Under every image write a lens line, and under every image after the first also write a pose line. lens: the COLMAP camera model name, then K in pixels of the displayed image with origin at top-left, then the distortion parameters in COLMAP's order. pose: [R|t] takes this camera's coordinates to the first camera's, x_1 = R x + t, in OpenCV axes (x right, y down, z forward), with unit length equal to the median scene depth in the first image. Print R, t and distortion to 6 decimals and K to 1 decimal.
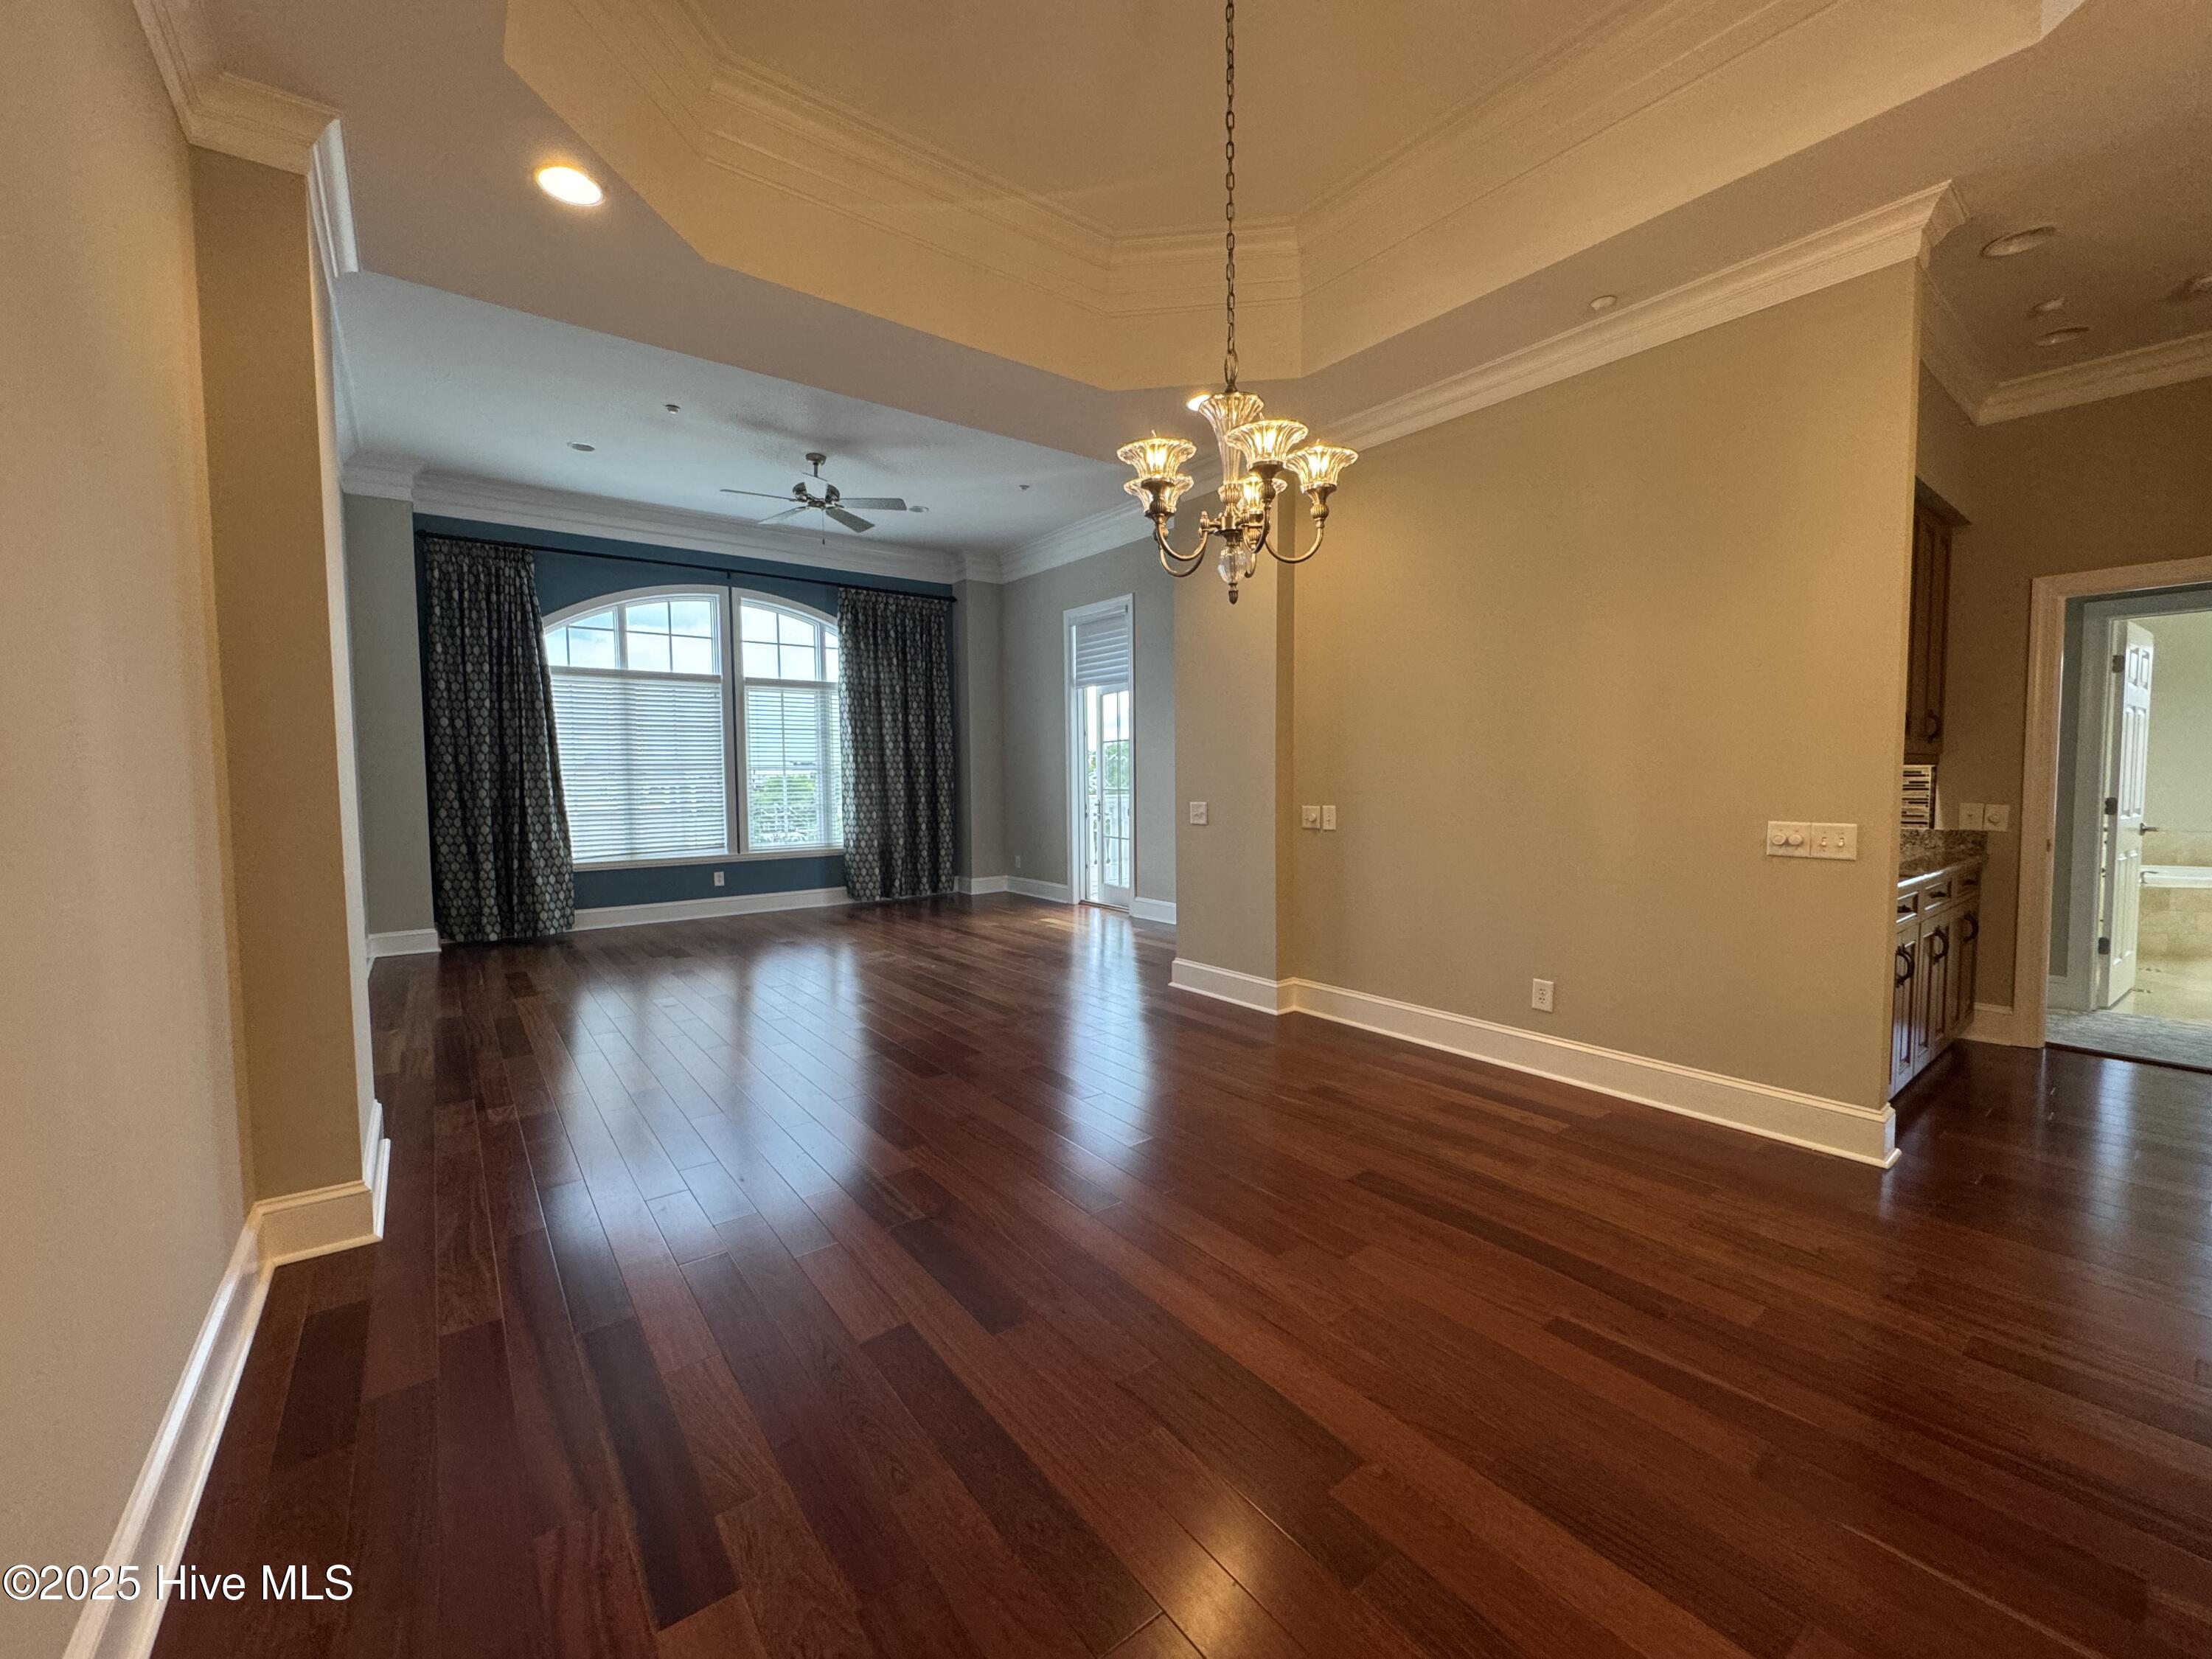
lens RADIAL K [[884.3, 0, 1116.2], [0, 884.3, 824.0], [0, 0, 1]] dist [-0.000980, -0.000162]
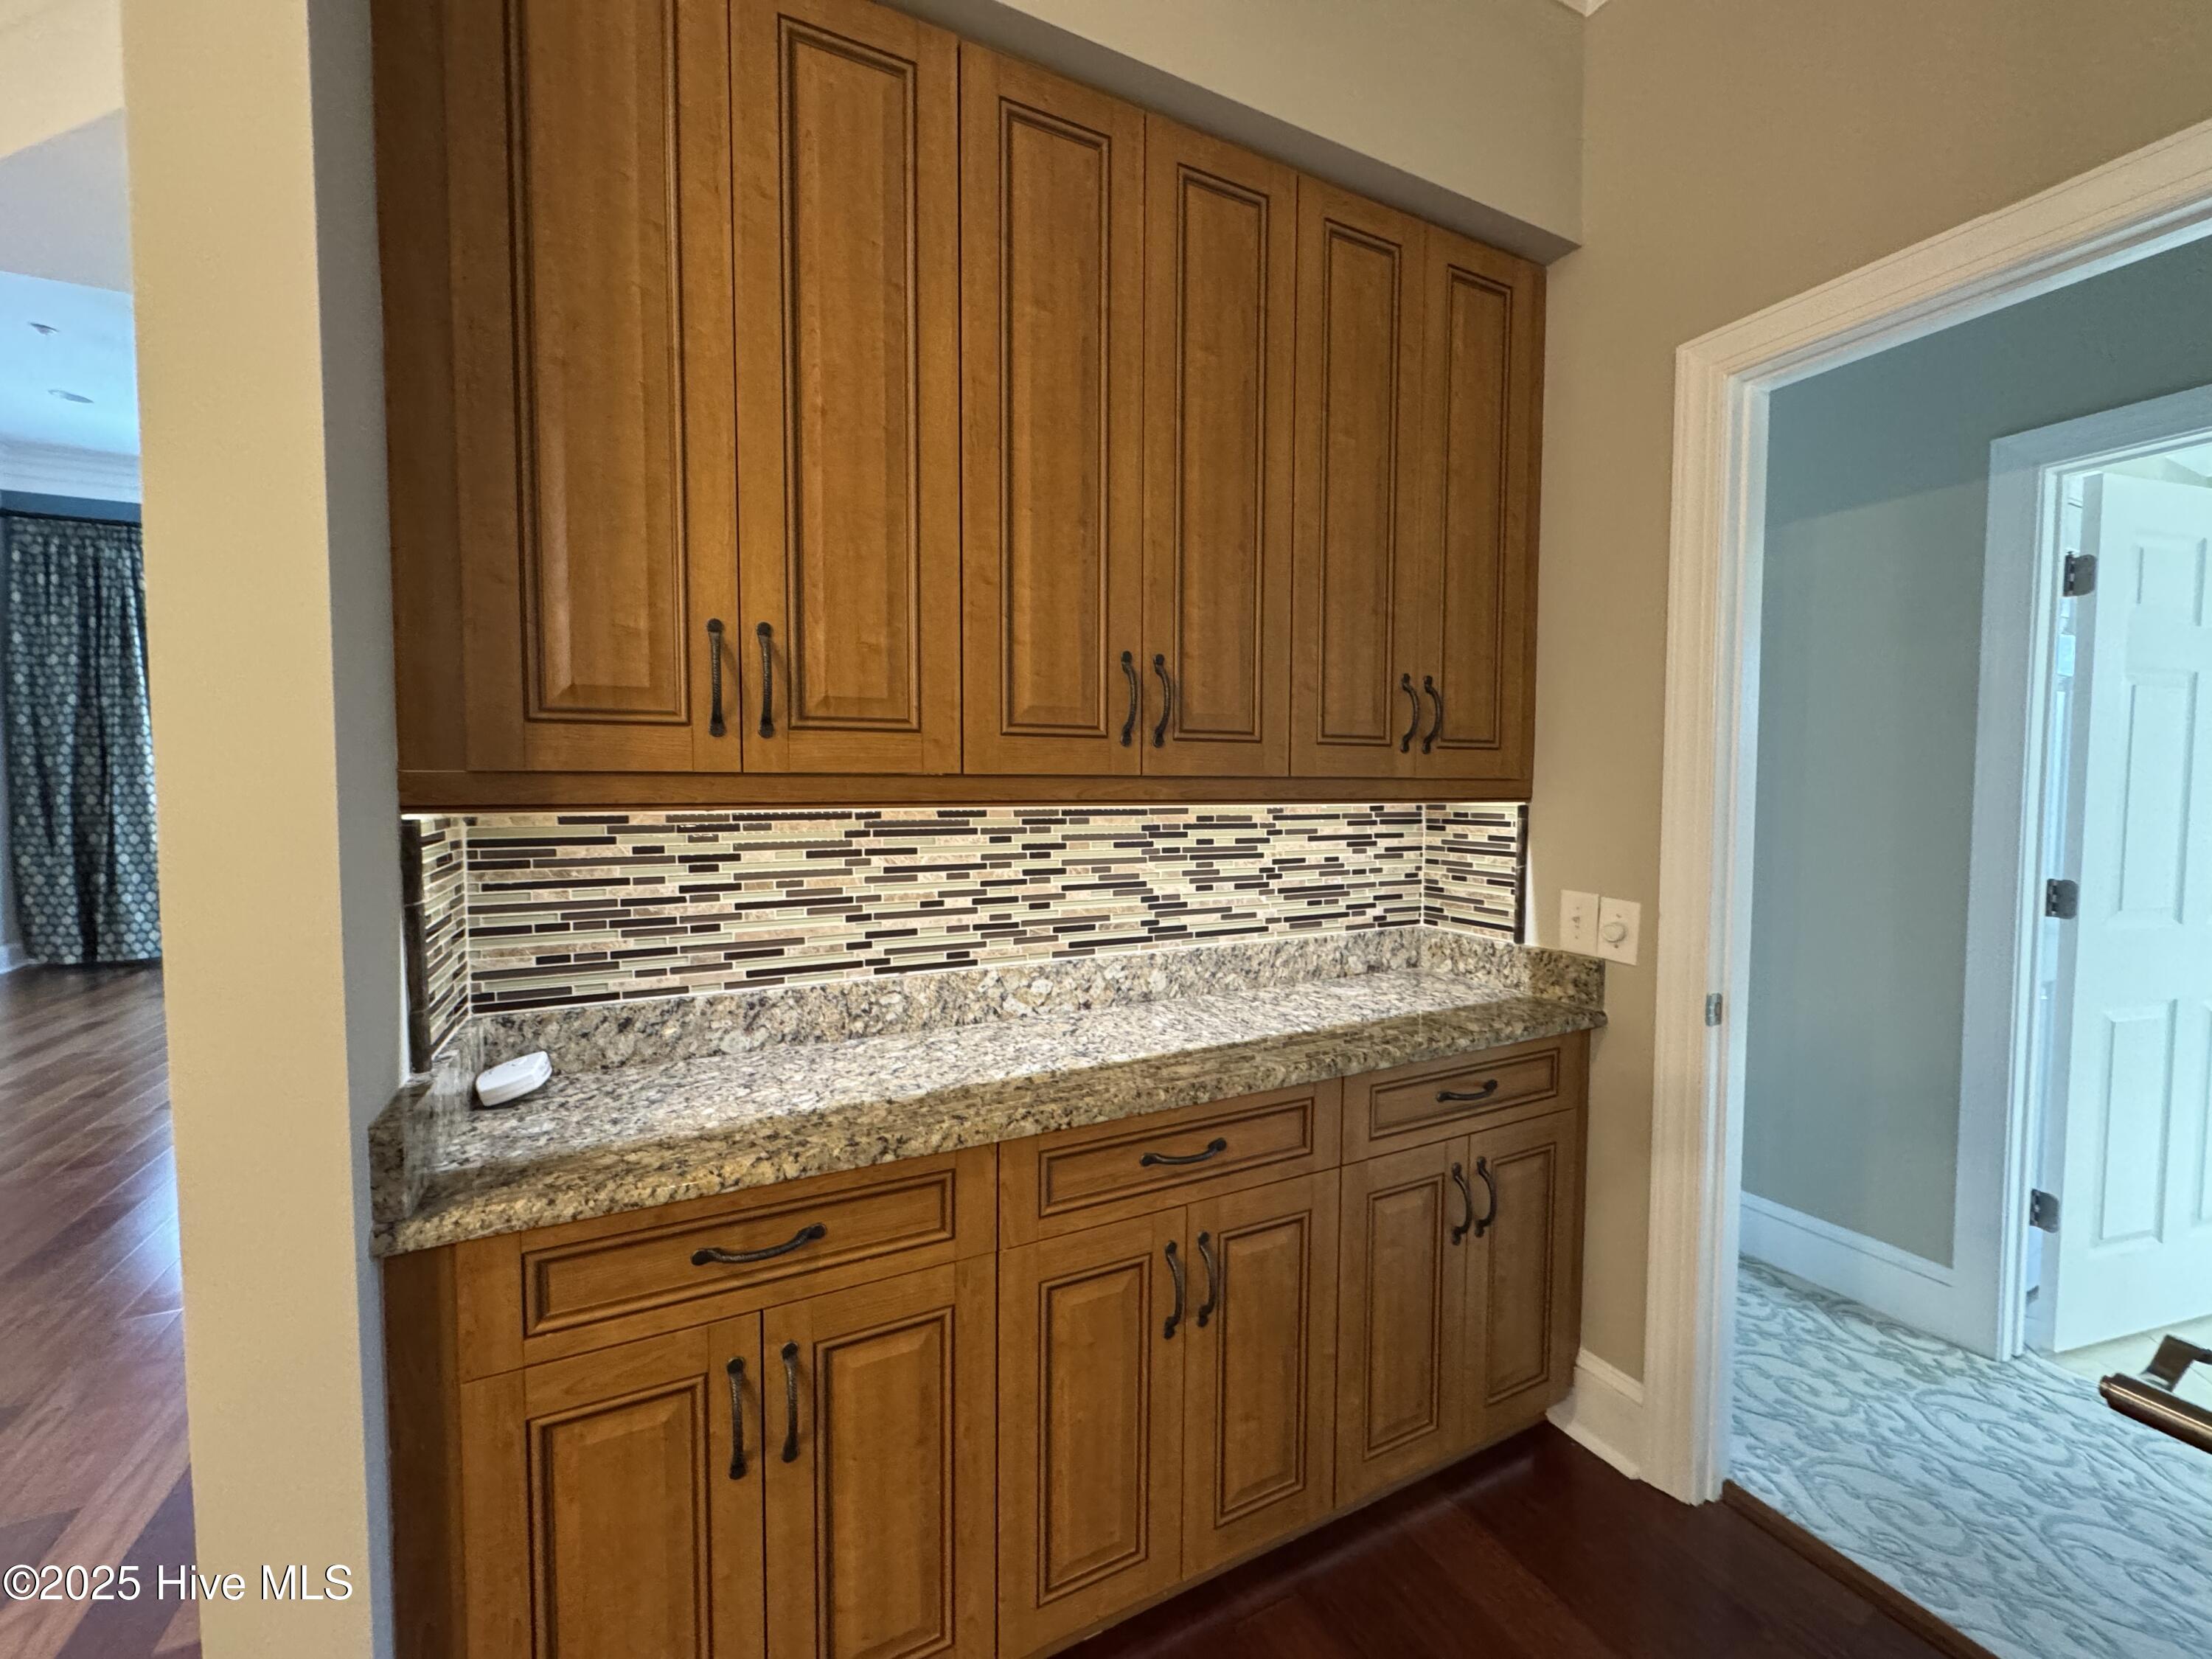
lens RADIAL K [[884.3, 0, 1102.5], [0, 884.3, 831.3], [0, 0, 1]] dist [-0.000980, -0.000162]
pose [[0.982076, 0.023826, -0.186975, 0.493165], [-0.024012, 0.999711, 0.001271, -0.028997], [0.186952, 0.003242, 0.982364, 0.318107]]
